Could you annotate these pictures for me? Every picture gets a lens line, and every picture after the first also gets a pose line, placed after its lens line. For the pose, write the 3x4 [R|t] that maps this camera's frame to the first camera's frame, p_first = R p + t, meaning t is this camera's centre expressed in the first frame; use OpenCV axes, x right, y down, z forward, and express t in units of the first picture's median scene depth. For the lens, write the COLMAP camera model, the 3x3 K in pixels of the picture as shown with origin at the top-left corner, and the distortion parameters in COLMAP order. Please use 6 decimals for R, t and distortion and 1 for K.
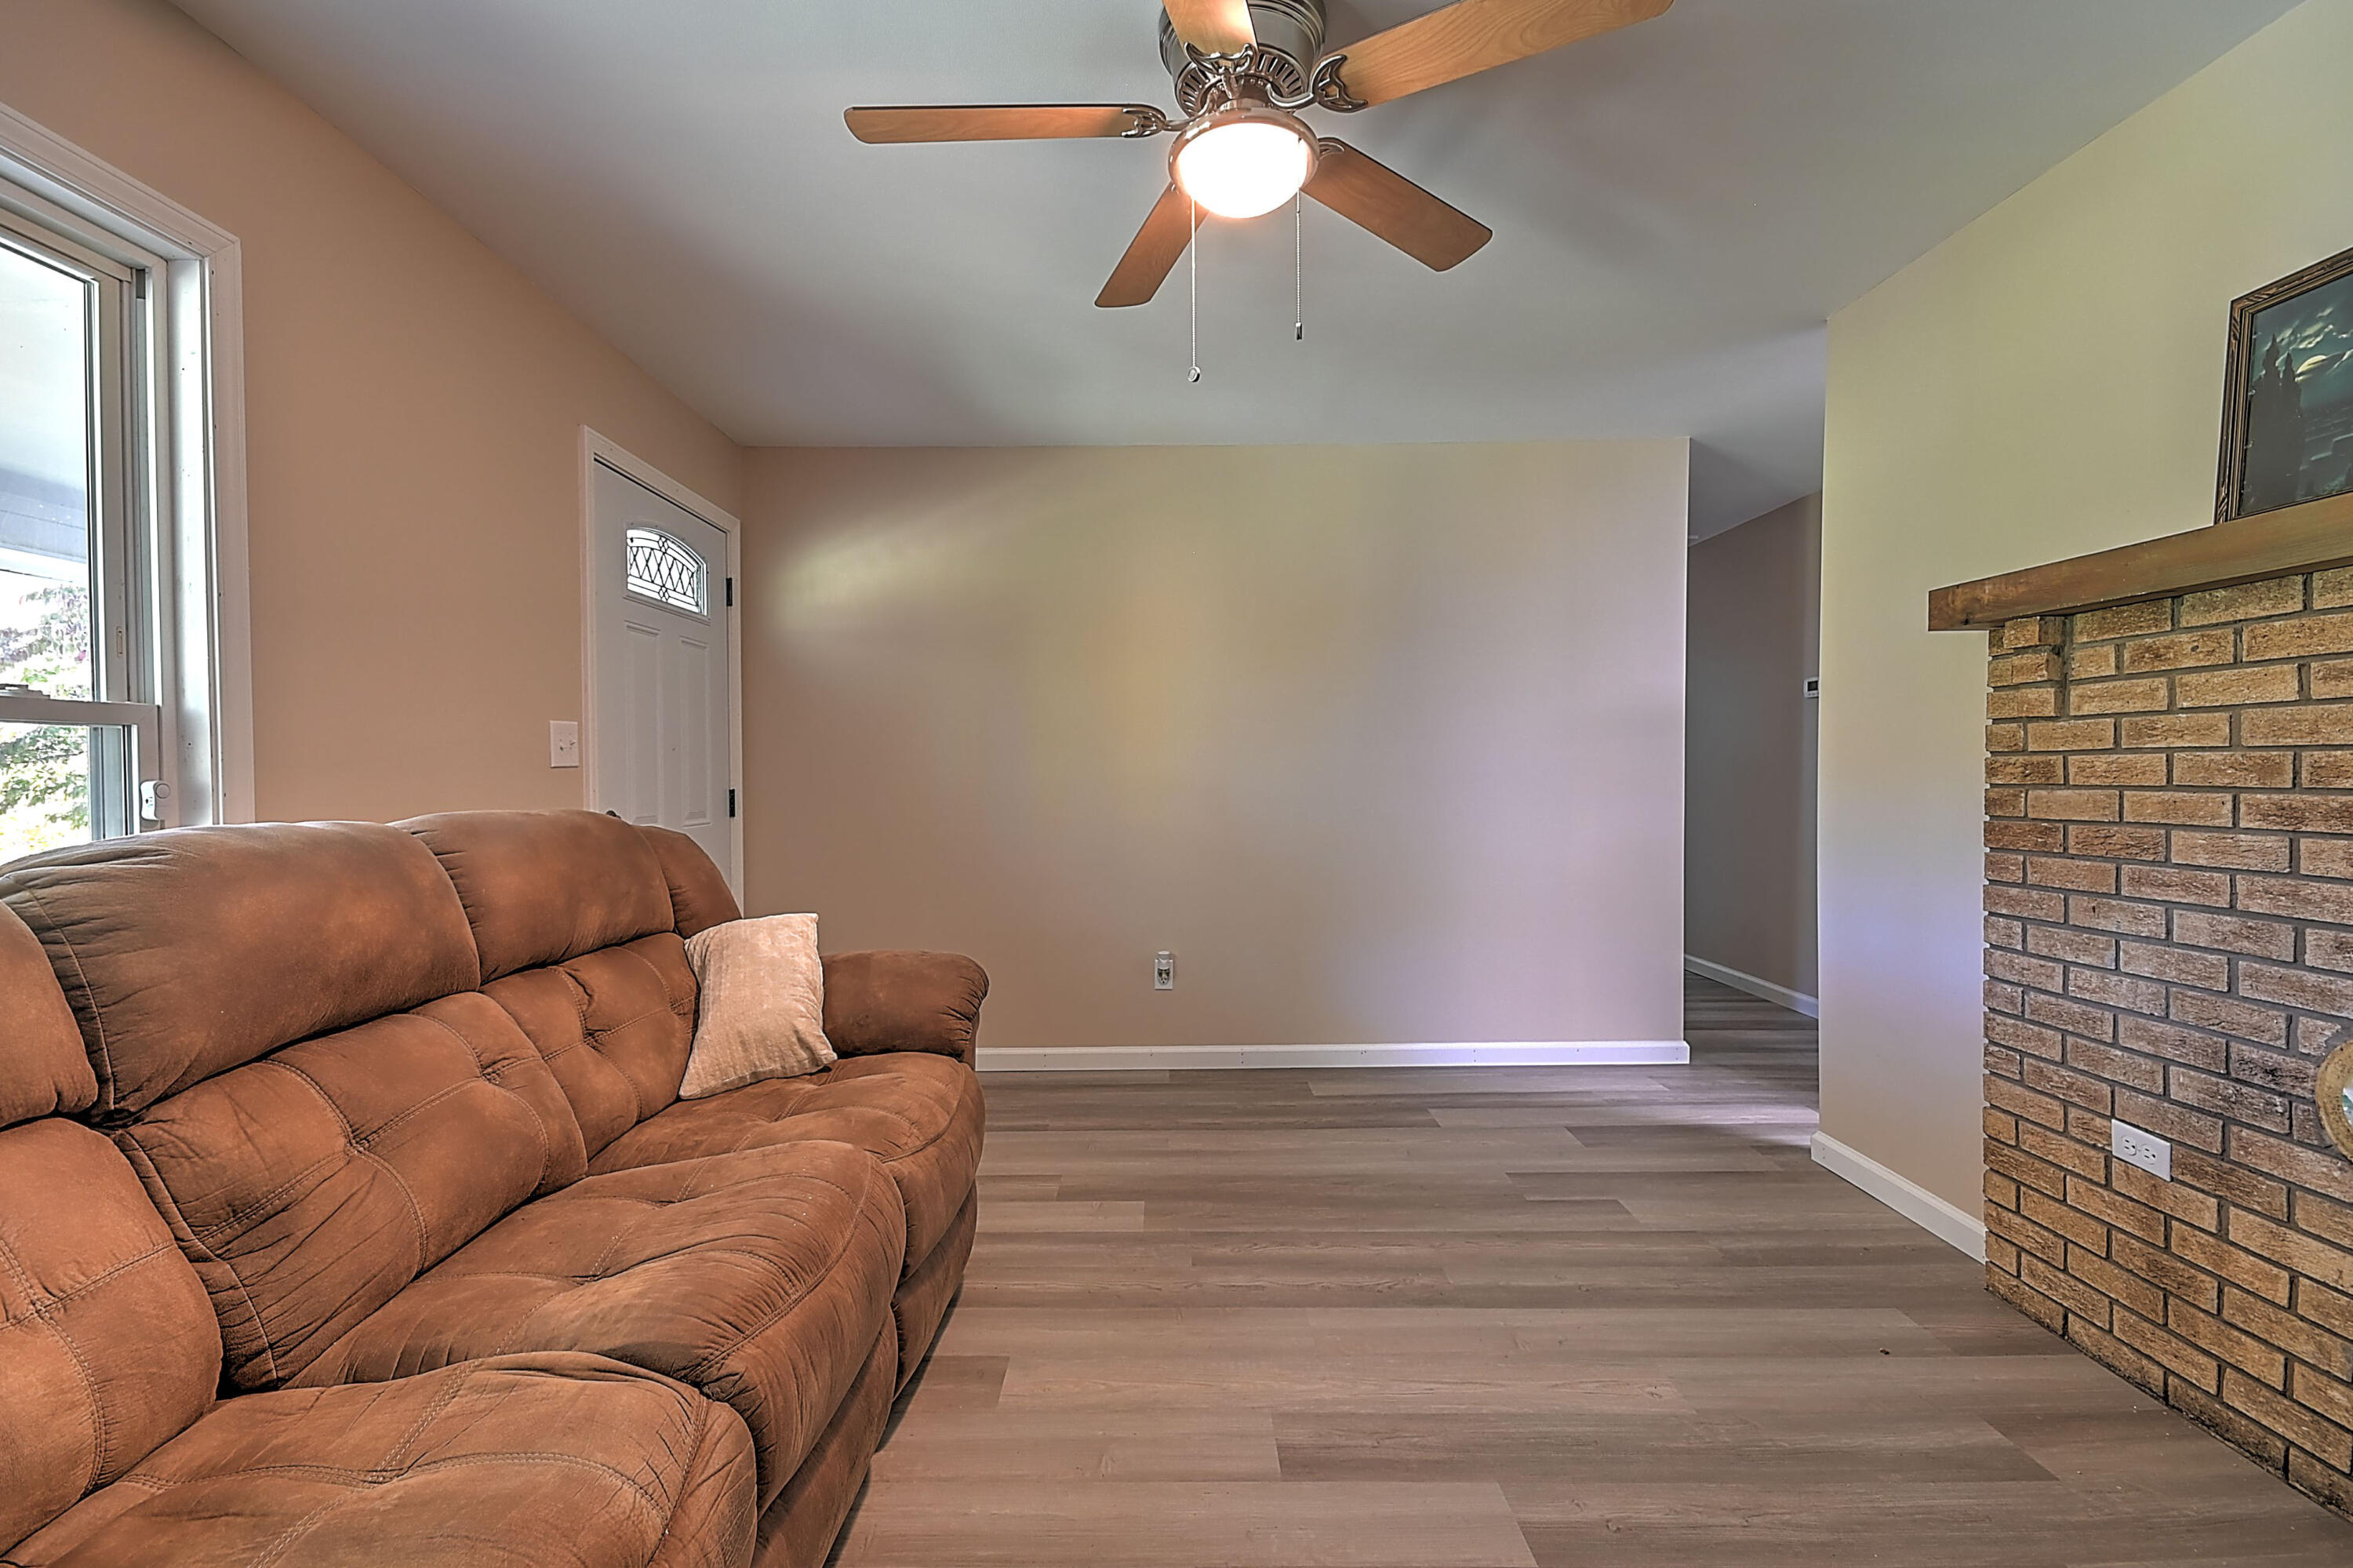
lens RADIAL K [[1034.5, 0, 1176.5], [0, 1034.5, 784.0], [0, 0, 1]] dist [0.004291, 0.000316]
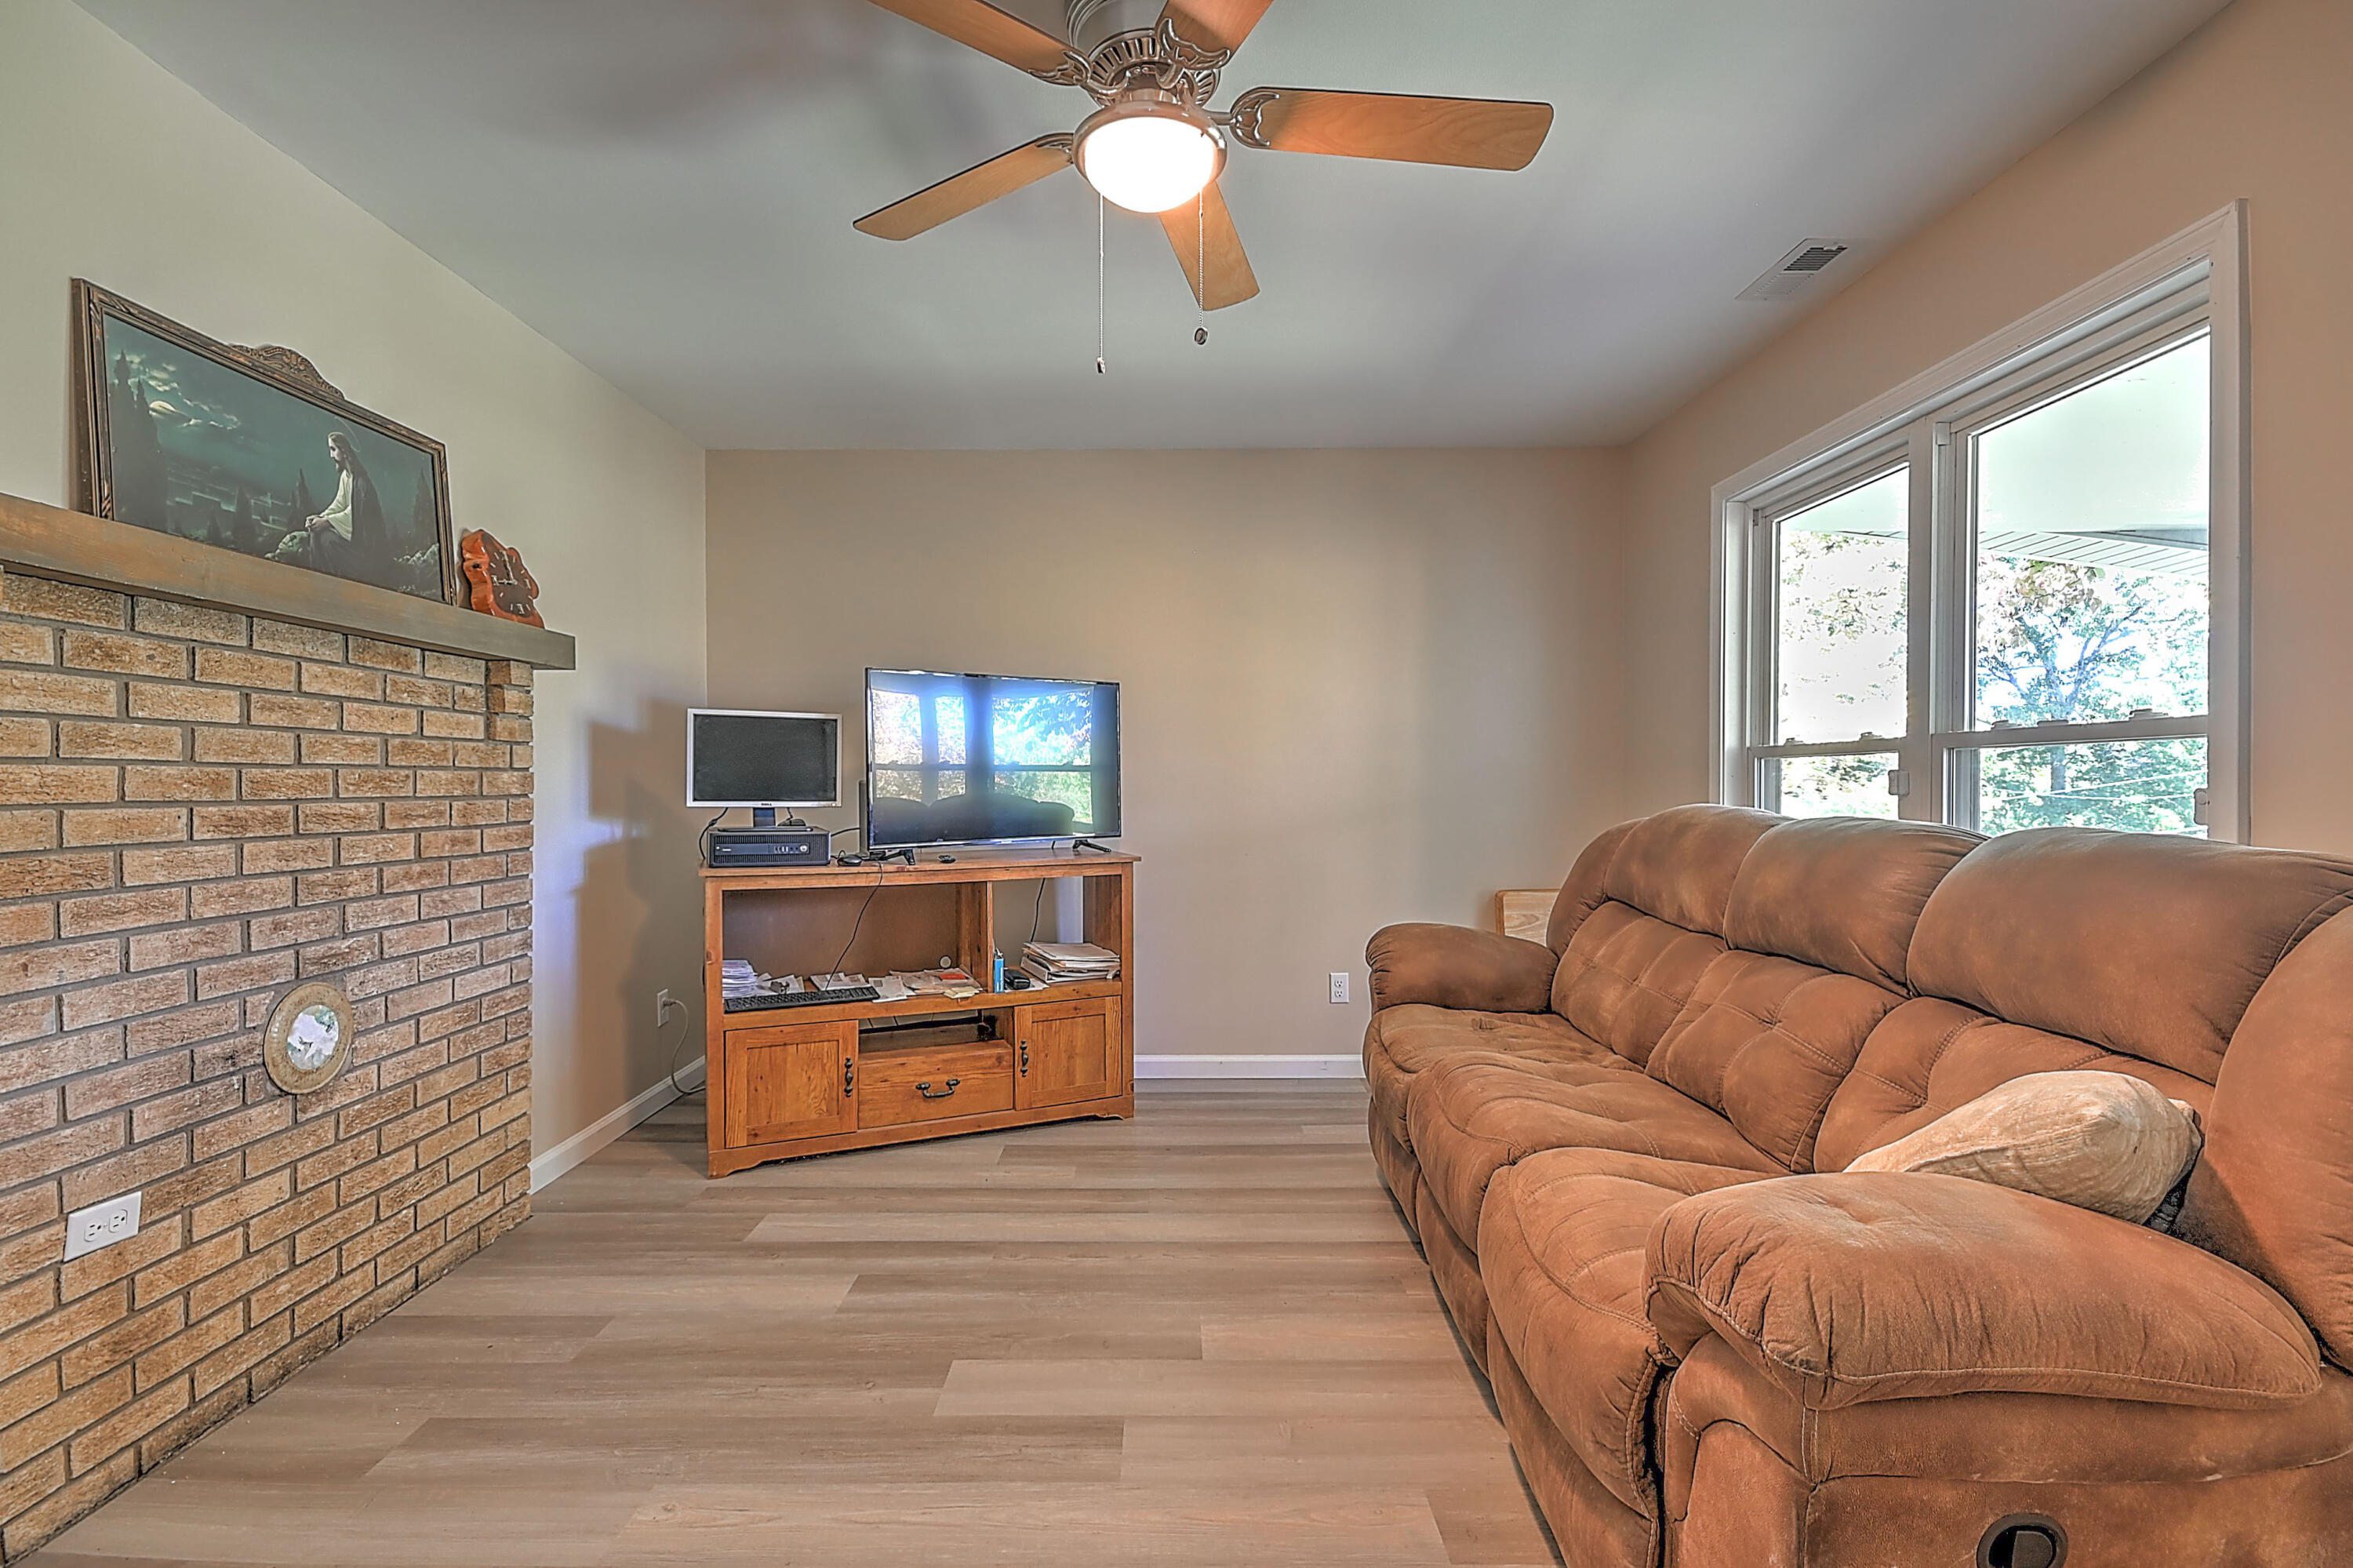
lens RADIAL K [[1034.5, 0, 1176.5], [0, 1034.5, 784.0], [0, 0, 1]] dist [0.004291, 0.000316]
pose [[-0.999986, 0.002863, 0.004361, 0.035969], [0.002917, 0.999918, 0.012447, -0.022981], [-0.004325, 0.012460, -0.999913, 1.946417]]
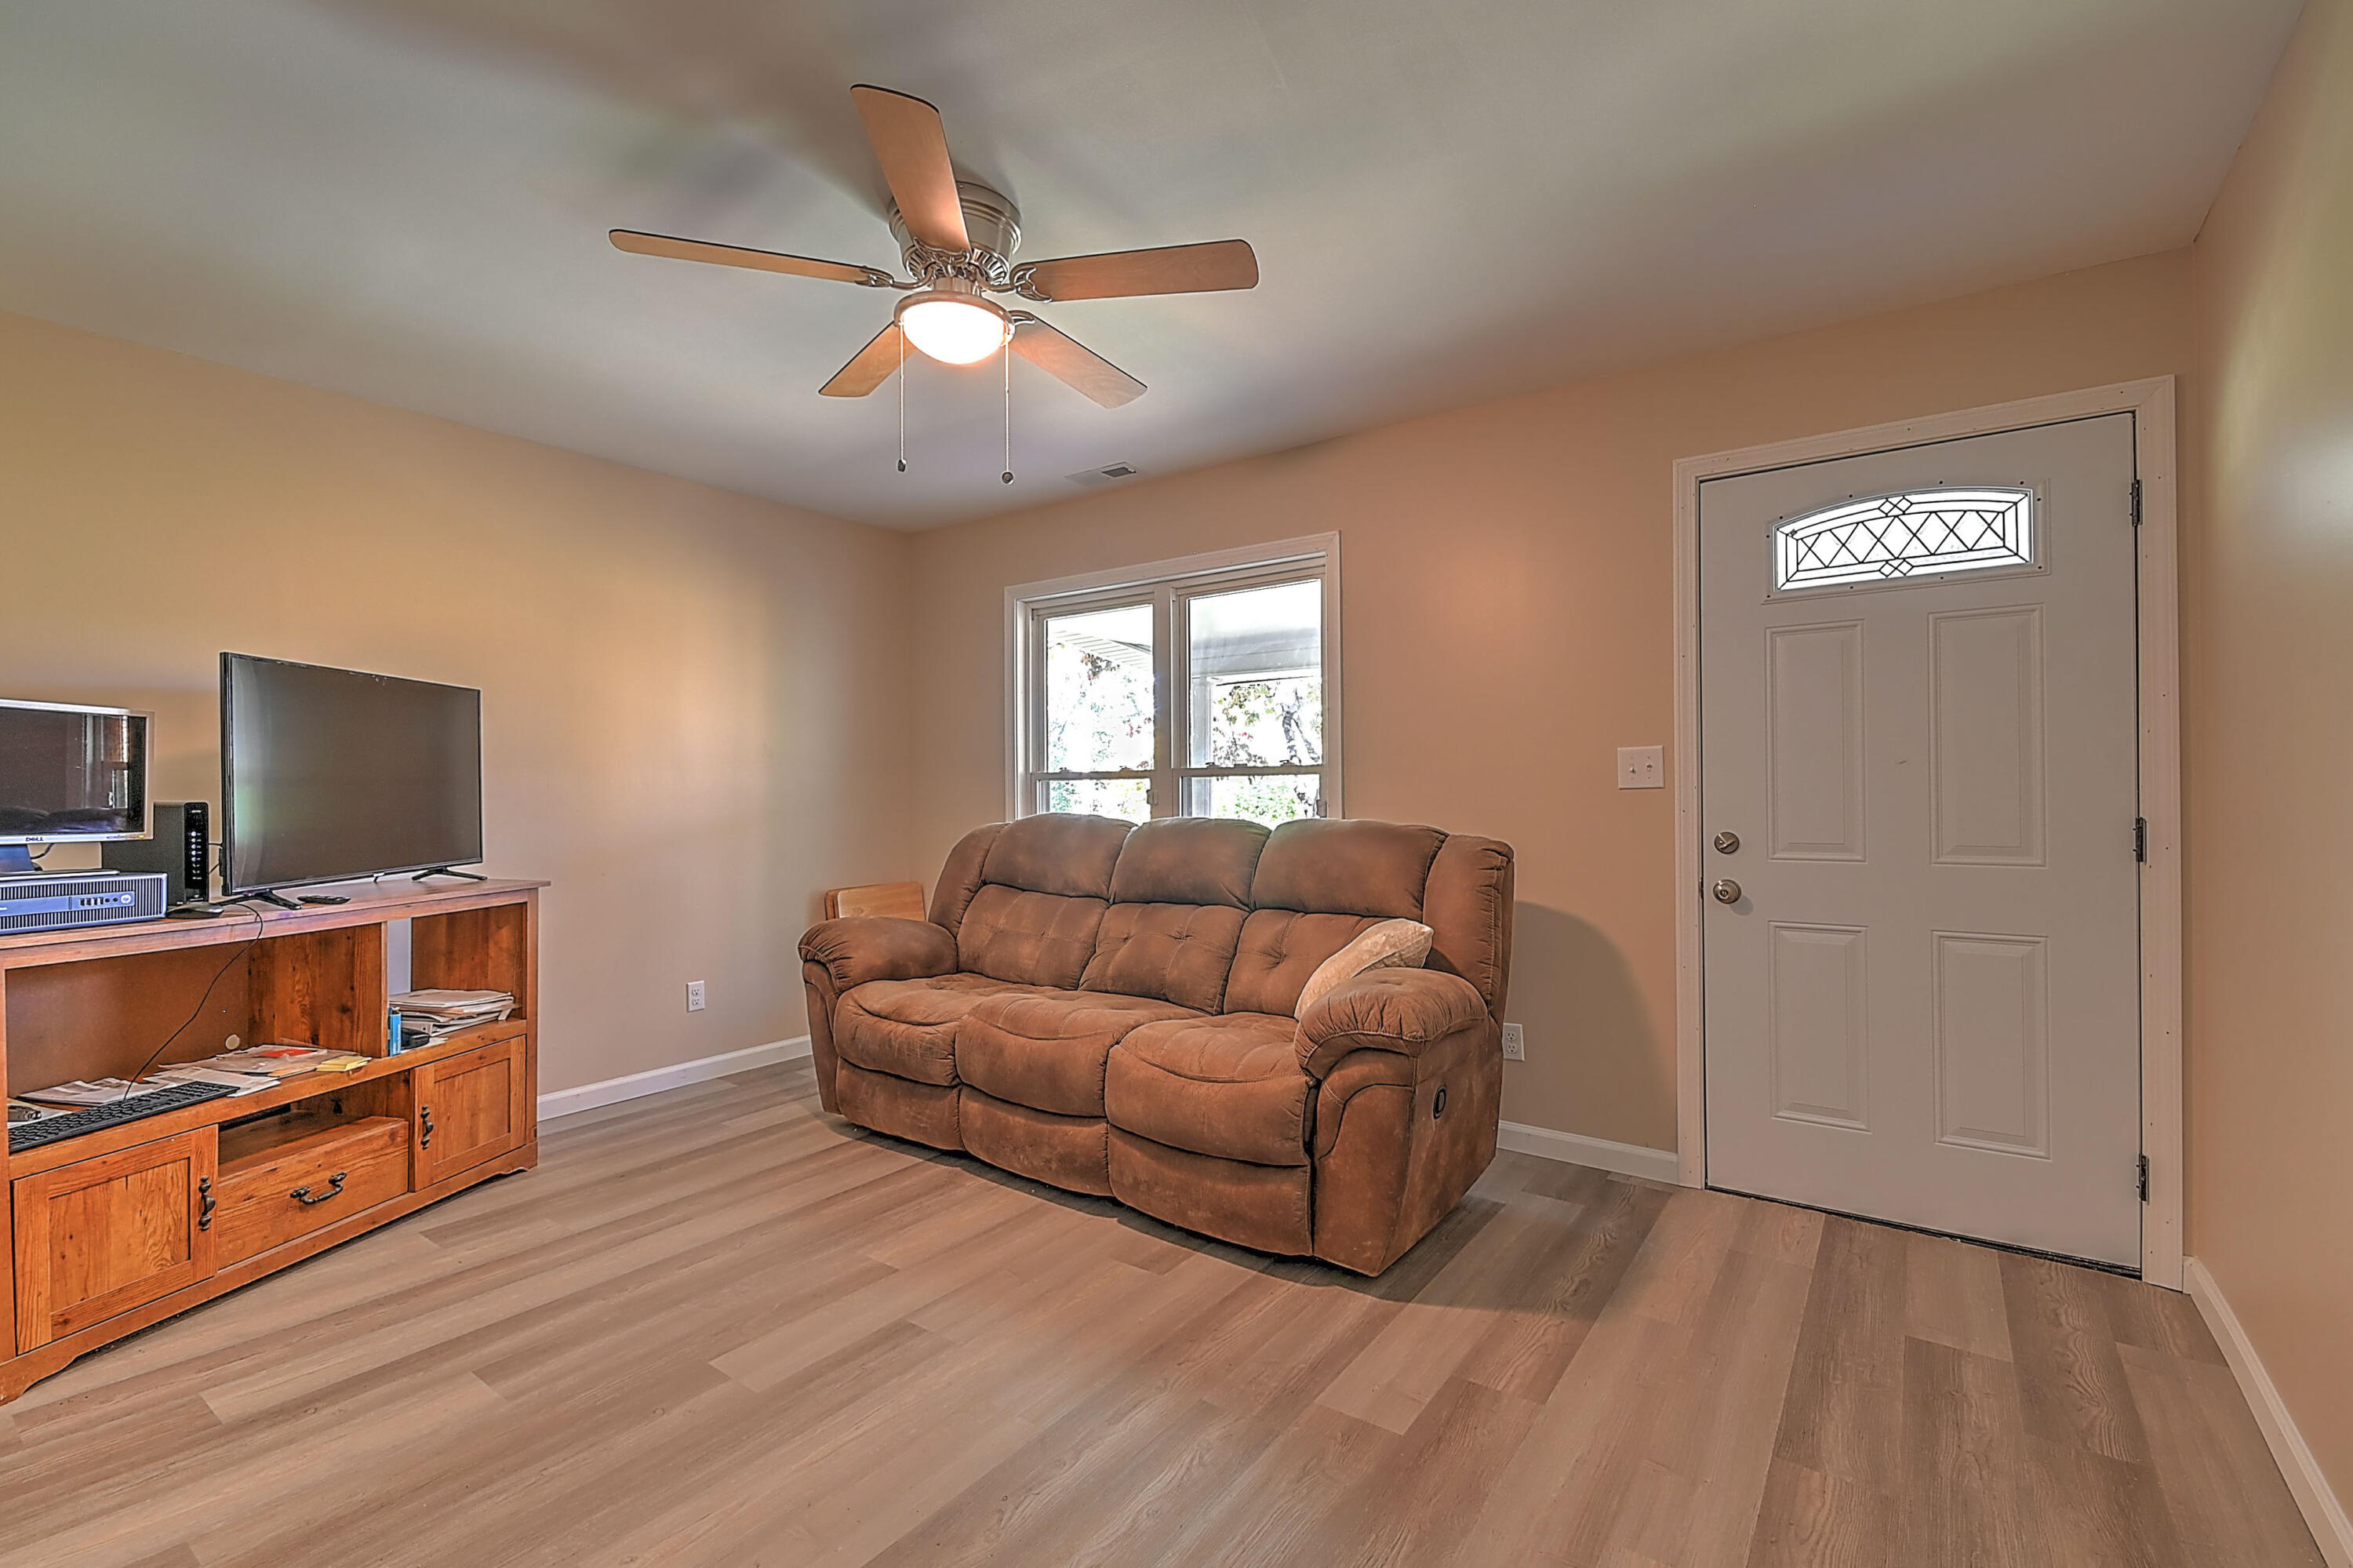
lens RADIAL K [[1003.3, 0, 1176.5], [0, 1003.3, 784.0], [0, 0, 1]] dist [0.000069, -0.008370]
pose [[-0.587458, -0.000085, -0.809254, 0.892900], [-0.003984, 0.999988, 0.002787, -0.040800], [0.809245, 0.004862, -0.587452, 1.915445]]
